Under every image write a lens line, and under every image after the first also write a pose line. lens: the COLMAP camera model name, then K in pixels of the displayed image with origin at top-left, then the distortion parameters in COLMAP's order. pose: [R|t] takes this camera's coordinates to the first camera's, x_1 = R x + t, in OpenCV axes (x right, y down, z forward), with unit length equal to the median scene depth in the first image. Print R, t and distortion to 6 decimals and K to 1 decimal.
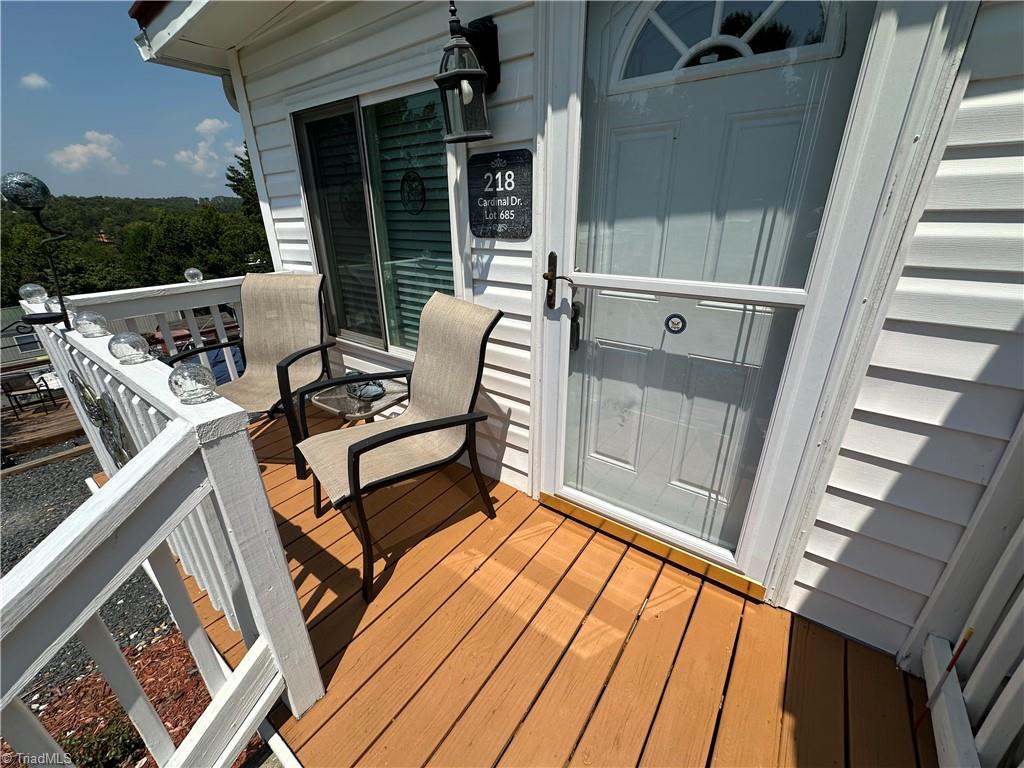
lens RADIAL K [[413.0, 0, 508.4], [0, 413.0, 387.9], [0, 0, 1]] dist [-0.002187, -0.000097]
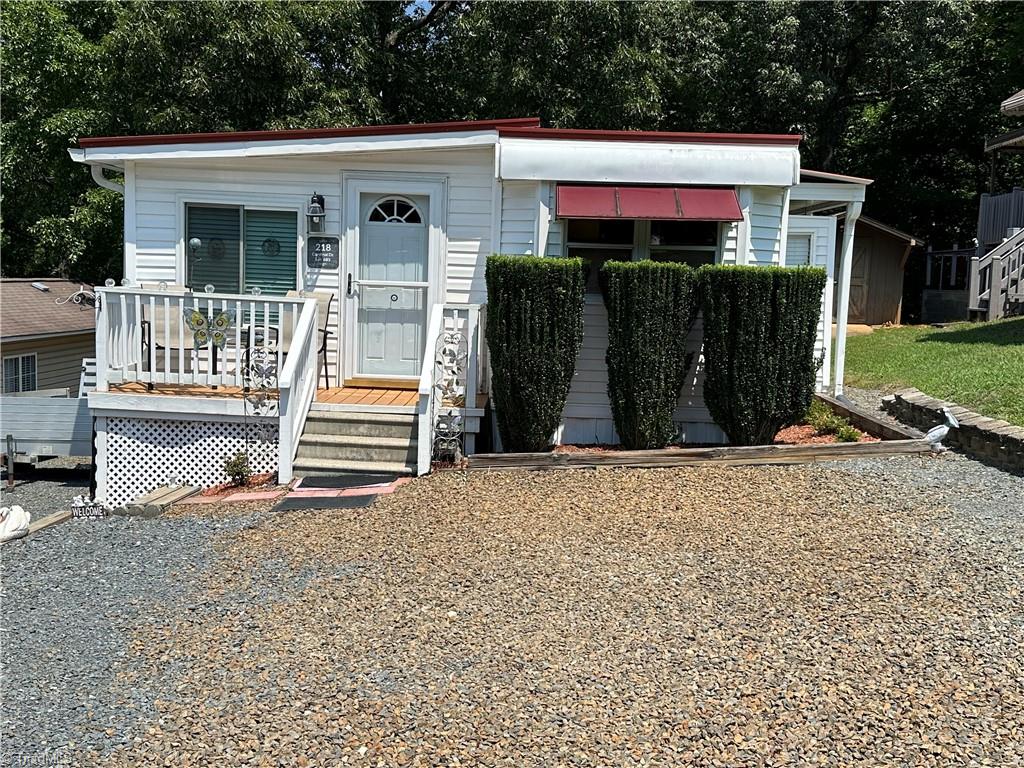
lens RADIAL K [[1130.0, 0, 513.4], [0, 1130.0, 385.2], [0, 0, 1]] dist [0.025025, 0.000000]
pose [[0.816814, -0.012539, 0.576765, -3.250600], [0.181529, 0.954566, -0.236330, 2.283180], [-0.547596, 0.297737, 0.781979, -5.091942]]
